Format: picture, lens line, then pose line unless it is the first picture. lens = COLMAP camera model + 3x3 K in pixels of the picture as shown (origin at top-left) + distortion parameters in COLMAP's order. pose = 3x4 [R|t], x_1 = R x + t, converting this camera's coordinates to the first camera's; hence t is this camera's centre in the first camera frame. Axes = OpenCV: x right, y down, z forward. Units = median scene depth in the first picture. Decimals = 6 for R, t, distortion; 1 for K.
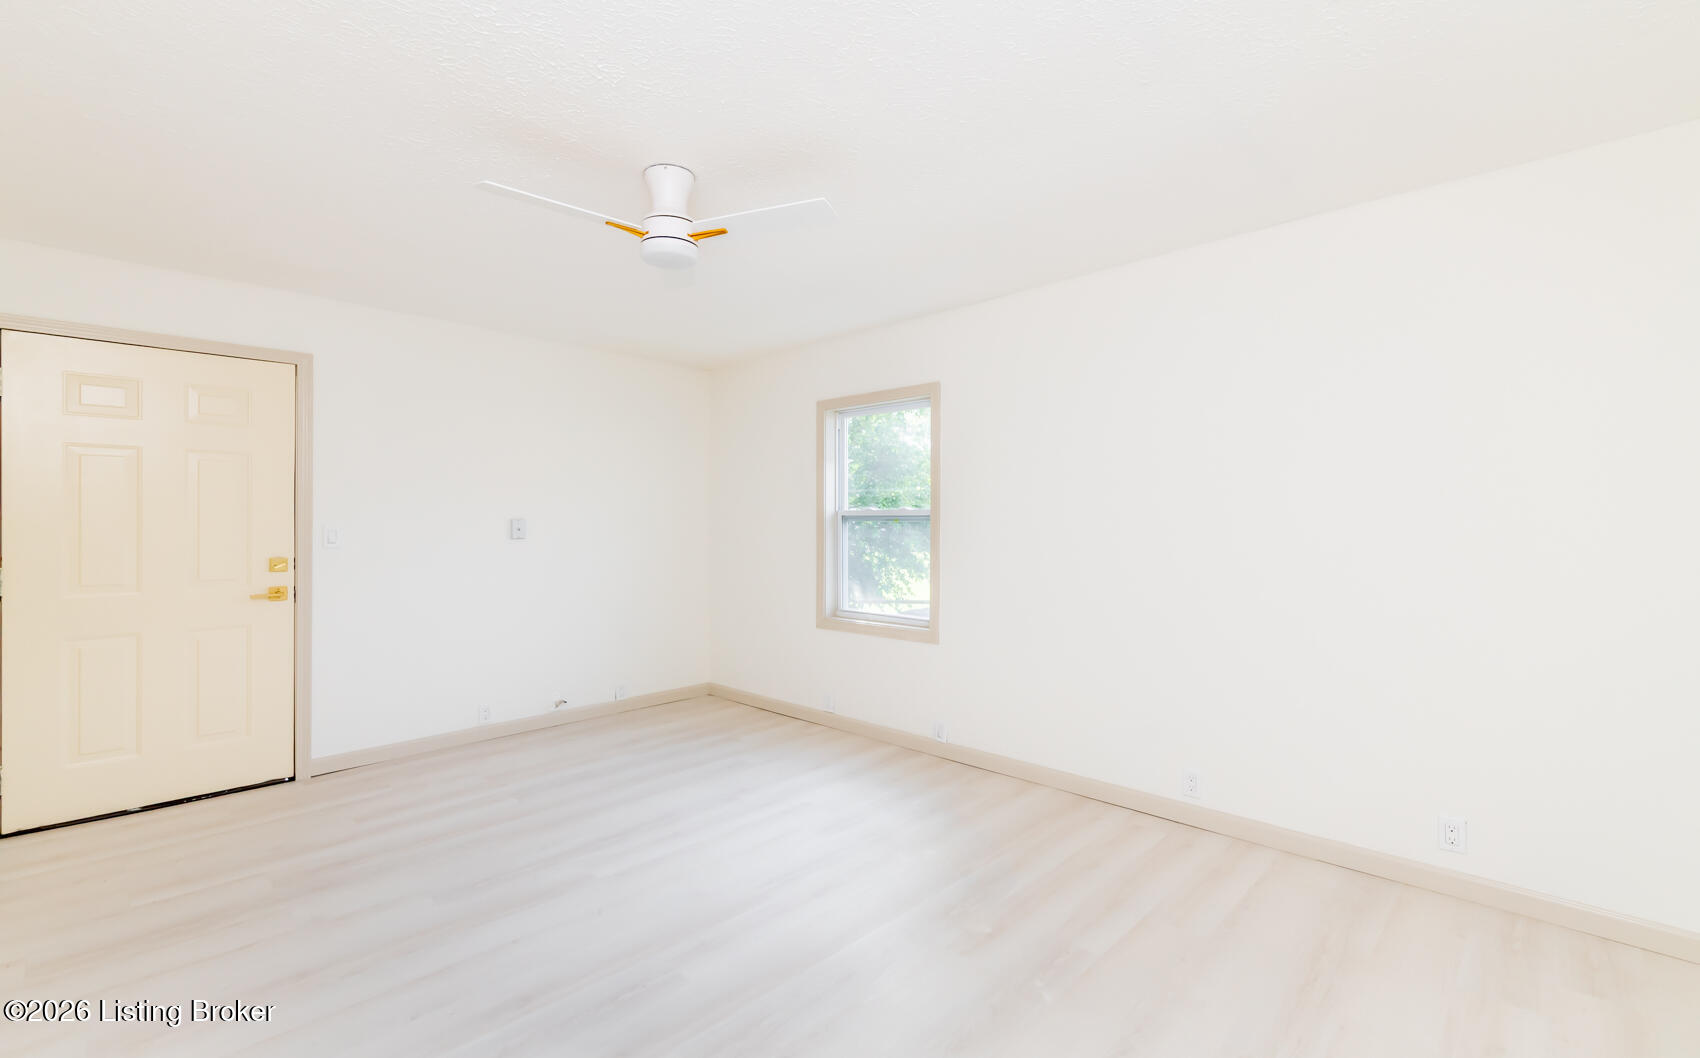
lens RADIAL K [[725.9, 0, 850.8], [0, 725.9, 518.5], [0, 0, 1]] dist [-0.002802, -0.000297]
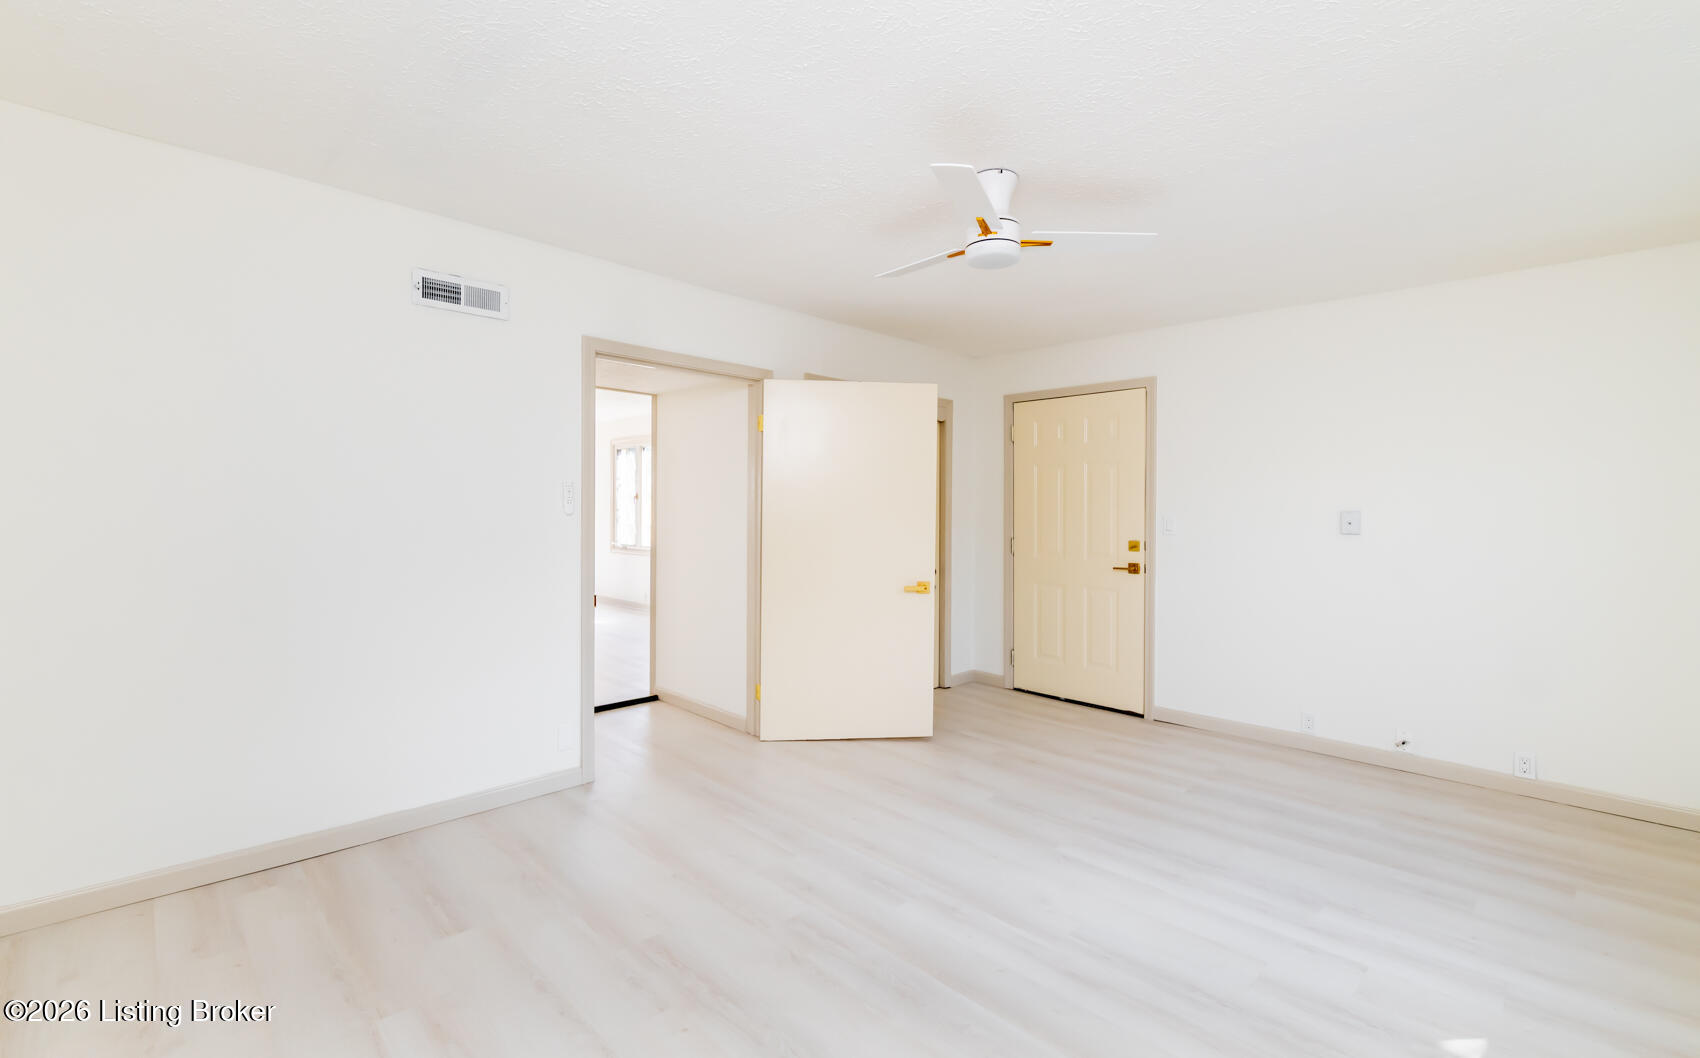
lens RADIAL K [[725.9, 0, 850.8], [0, 725.9, 518.5], [0, 0, 1]] dist [-0.002802, -0.000297]
pose [[-0.015912, 0.010599, -0.999817, 0.494401], [-0.005548, 0.999927, 0.010688, 0.003948], [0.999858, 0.005717, -0.015852, 0.503016]]
